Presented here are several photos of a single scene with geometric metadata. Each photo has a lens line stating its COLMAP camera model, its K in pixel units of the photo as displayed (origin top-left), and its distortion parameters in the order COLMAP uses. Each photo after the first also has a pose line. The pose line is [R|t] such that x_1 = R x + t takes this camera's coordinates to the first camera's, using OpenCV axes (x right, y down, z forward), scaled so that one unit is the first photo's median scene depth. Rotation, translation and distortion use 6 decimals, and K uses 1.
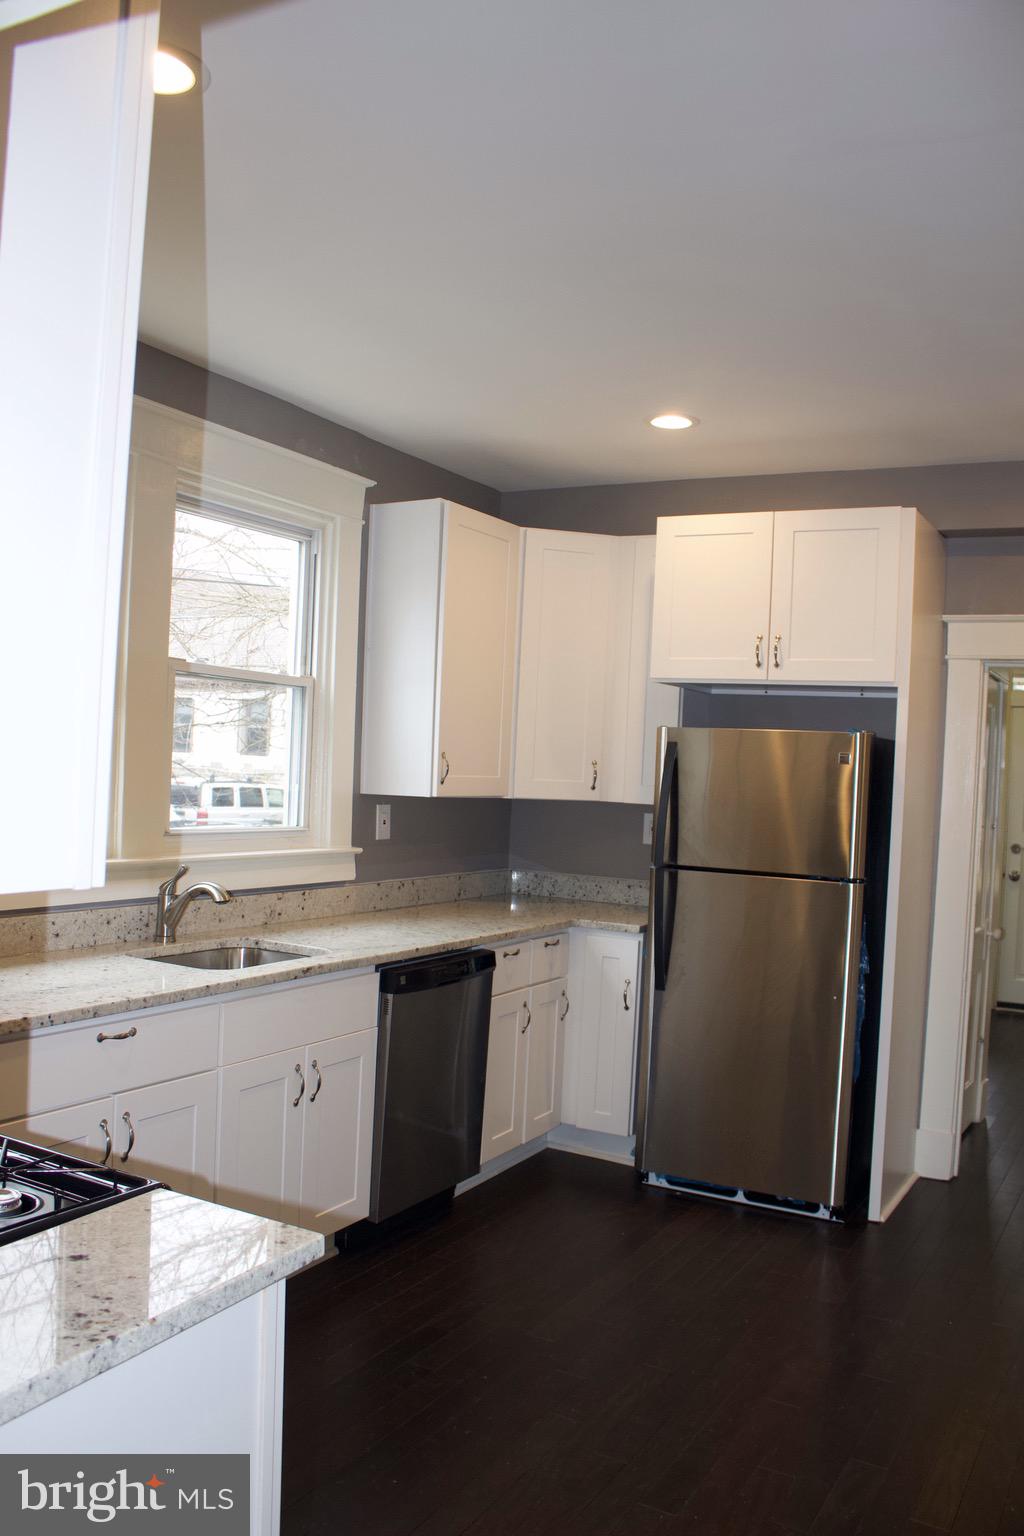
lens RADIAL K [[1331.5, 0, 512.0], [0, 1331.5, 768.0], [0, 0, 1]] dist [-0.008382, -0.003181]
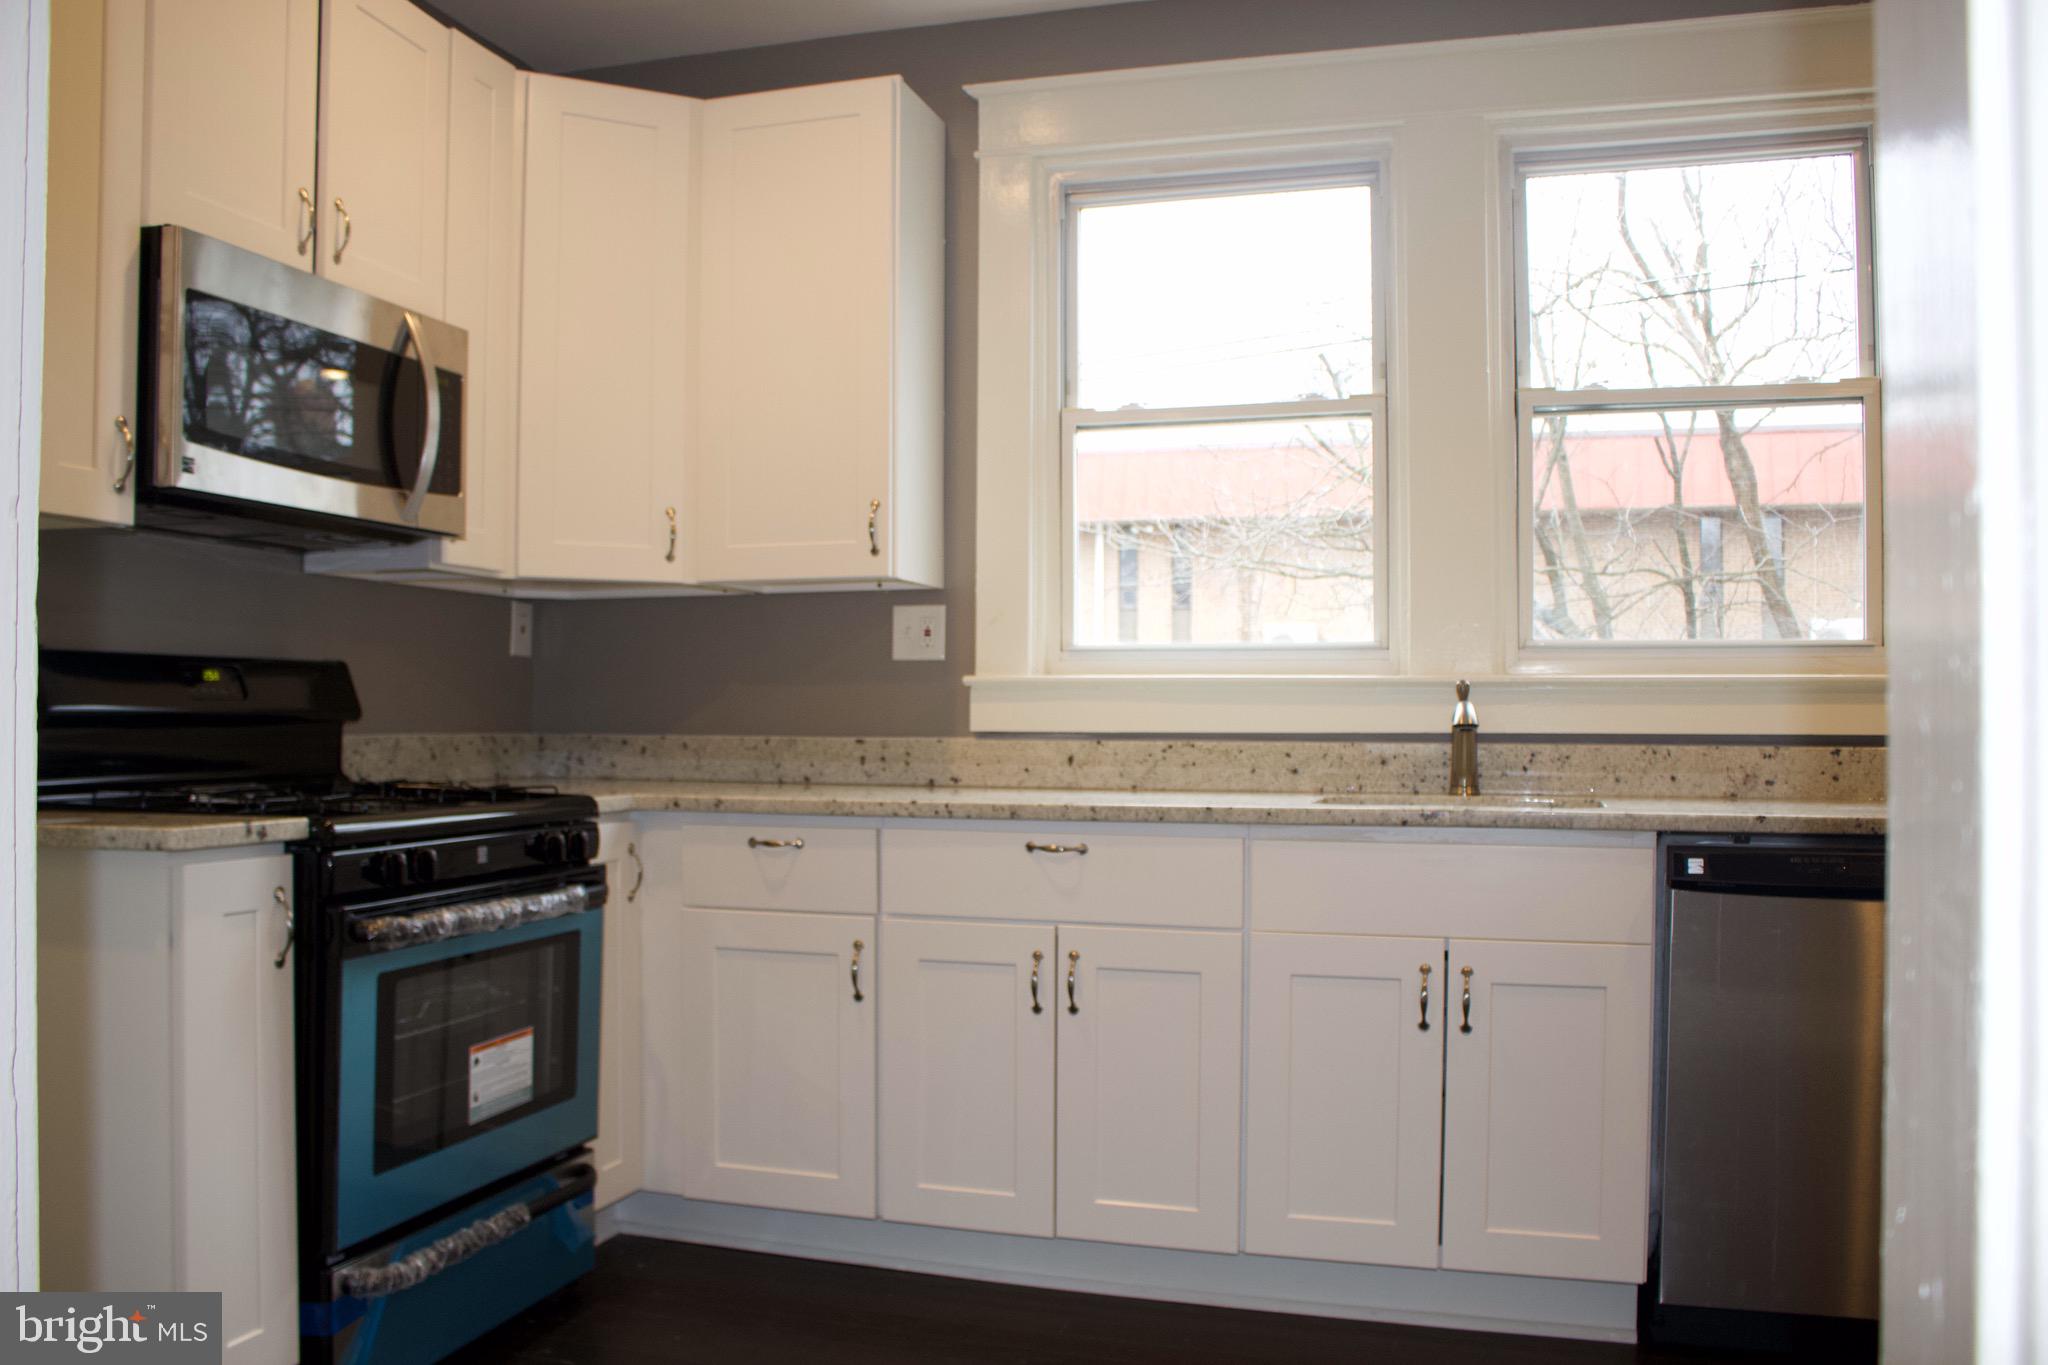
lens RADIAL K [[1775.3, 0, 1024.0], [0, 1775.3, 682.5], [0, 0, 1]] dist [-0.008382, -0.003181]
pose [[0.238743, -0.068571, -0.968659, 0.597496], [0.002848, 0.997549, -0.069915, 0.139396], [0.971079, 0.013933, 0.238353, 0.571610]]
